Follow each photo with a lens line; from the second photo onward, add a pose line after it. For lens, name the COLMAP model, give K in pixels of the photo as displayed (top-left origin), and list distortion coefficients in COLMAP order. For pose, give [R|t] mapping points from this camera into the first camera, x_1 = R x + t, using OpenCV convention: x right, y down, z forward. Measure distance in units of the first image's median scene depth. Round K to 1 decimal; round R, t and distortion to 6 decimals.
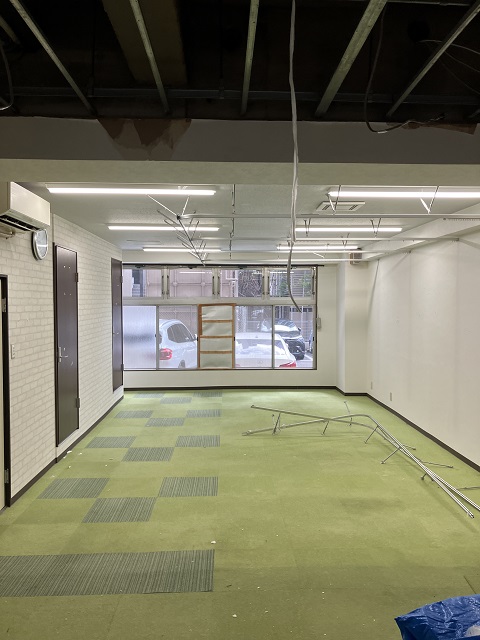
lens RADIAL K [[531.0, 0, 240.8], [0, 531.0, 320.4], [0, 0, 1]] dist [0.001876, 0.000684]
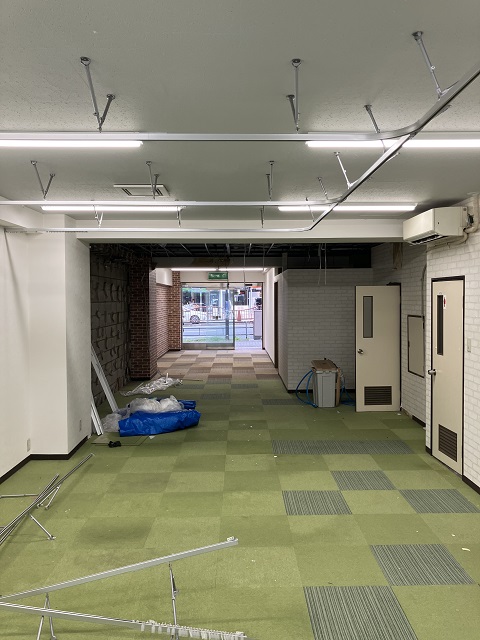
lens RADIAL K [[531.0, 0, 240.4], [0, 531.0, 319.4], [0, 0, 1]] dist [0.001876, 0.000684]
pose [[-0.999657, 0.003324, 0.025993, 0.007347], [0.005298, 0.997073, 0.076274, -0.076333], [-0.025663, 0.076385, -0.996748, 2.022894]]
